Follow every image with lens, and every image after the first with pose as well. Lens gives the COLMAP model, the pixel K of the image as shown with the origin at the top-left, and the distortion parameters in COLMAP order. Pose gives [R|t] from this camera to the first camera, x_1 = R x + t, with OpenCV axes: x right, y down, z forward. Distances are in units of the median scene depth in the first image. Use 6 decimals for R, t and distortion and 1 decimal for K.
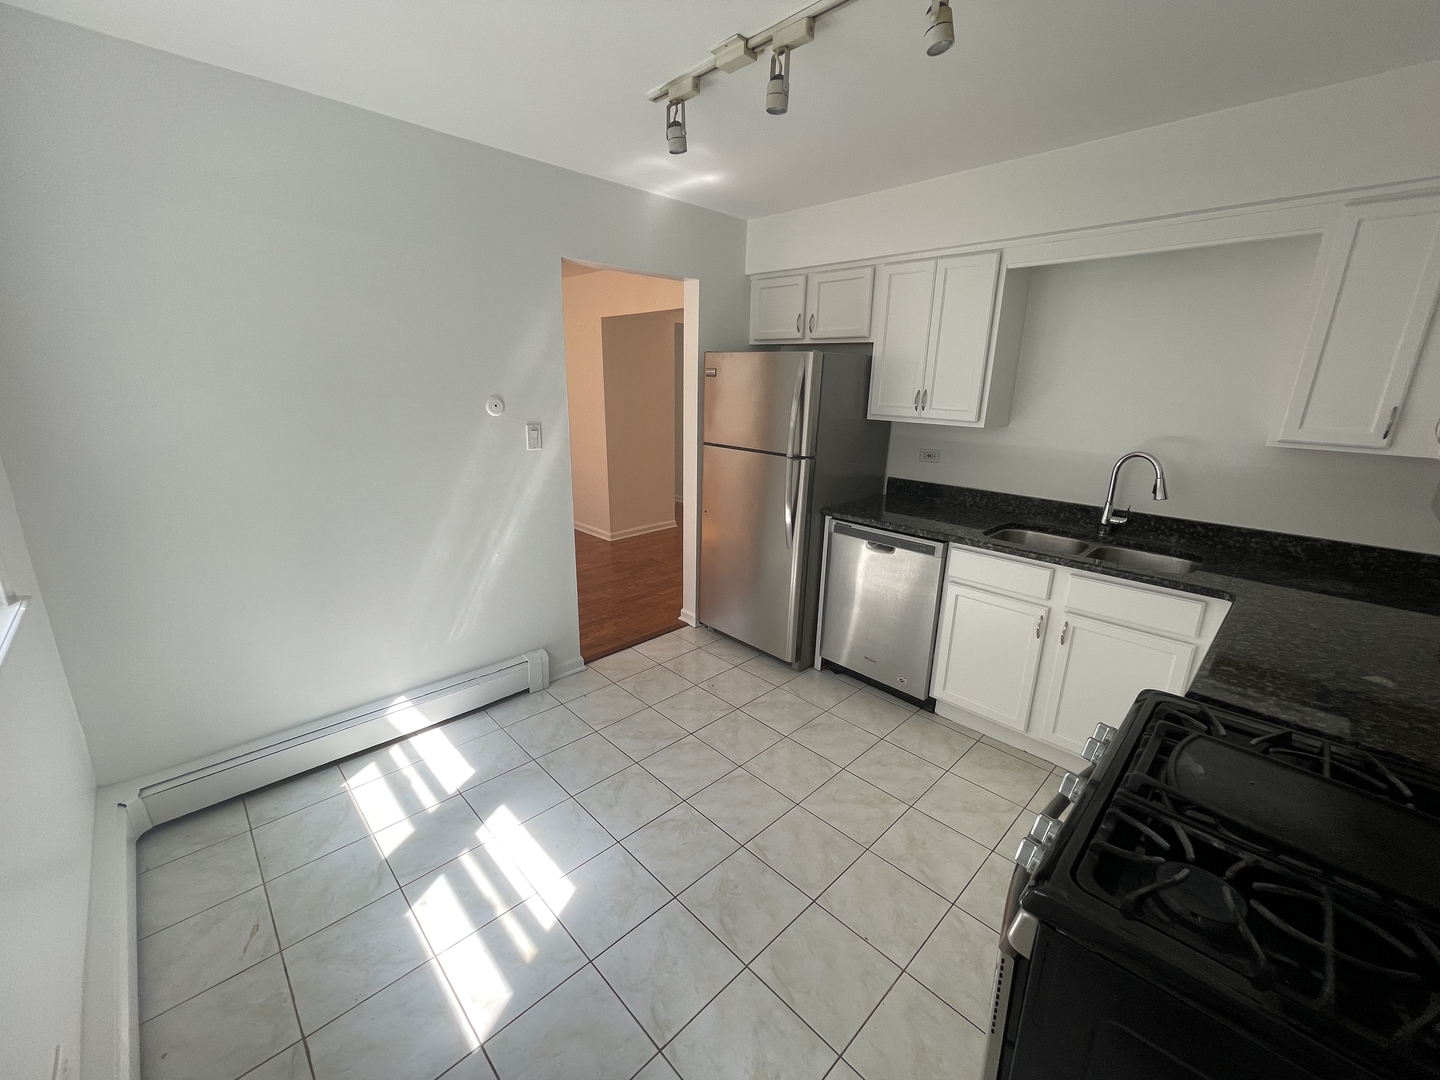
lens RADIAL K [[584.2, 0, 714.3], [0, 584.2, 536.6], [0, 0, 1]] dist [-0.001872, 0.000666]
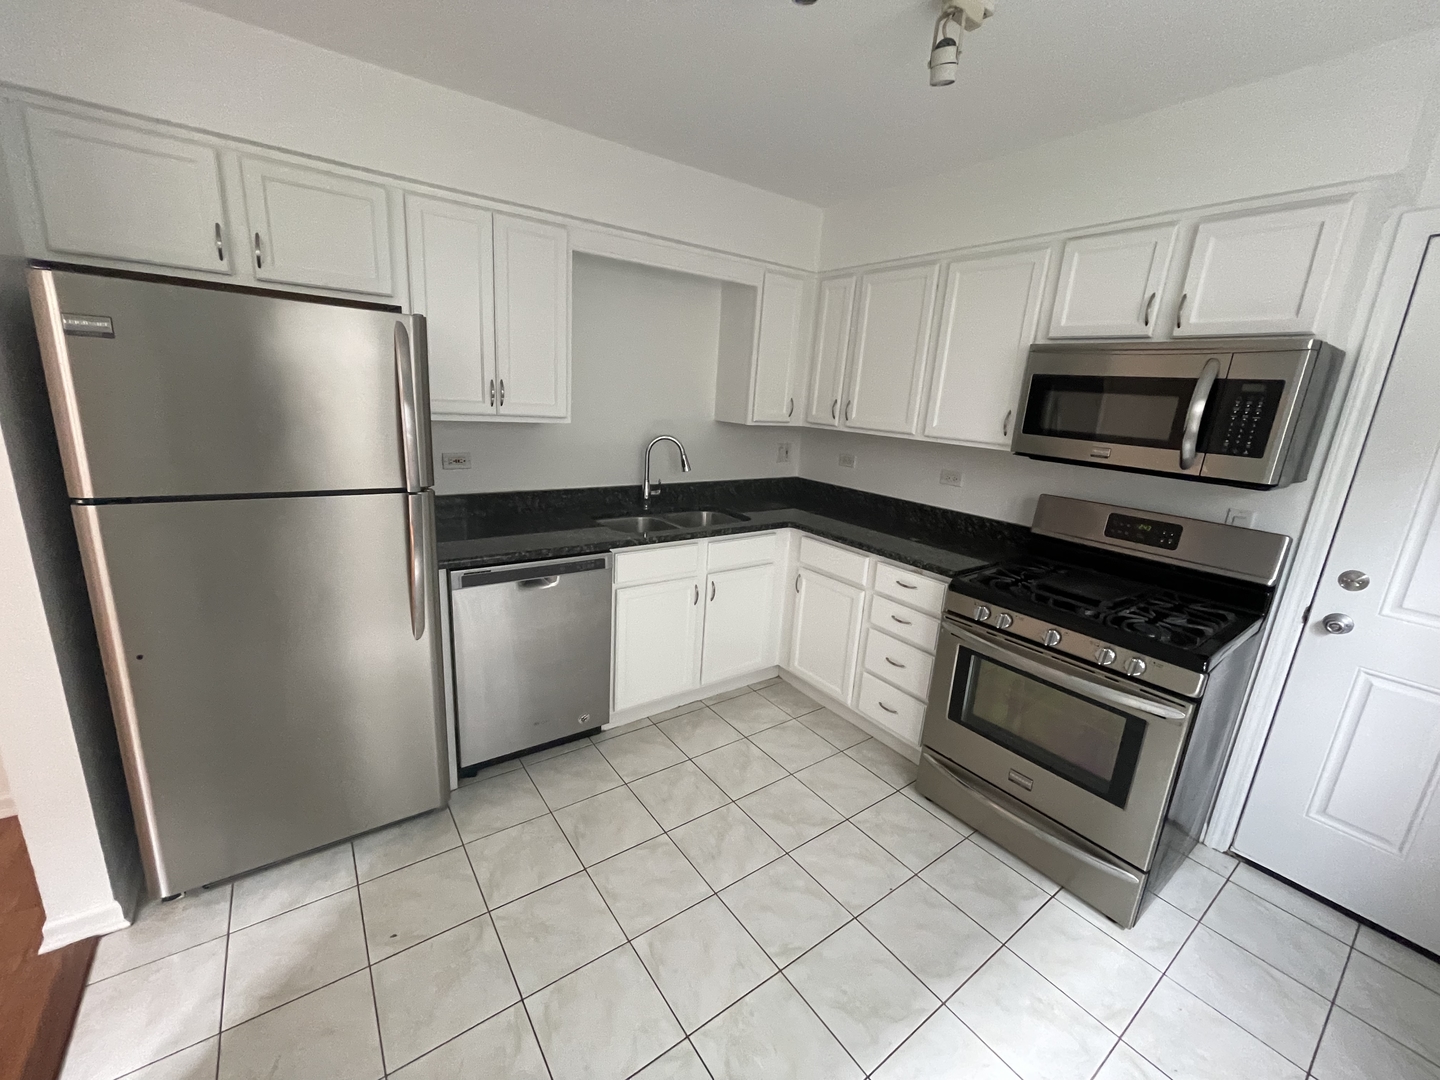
lens RADIAL K [[584.2, 0, 714.3], [0, 584.2, 536.6], [0, 0, 1]] dist [-0.001872, 0.000666]
pose [[0.139577, -0.251066, 0.957854, -0.427603], [0.205210, 0.953657, 0.220064, -0.168223], [-0.968714, 0.165845, 0.184629, 0.626550]]
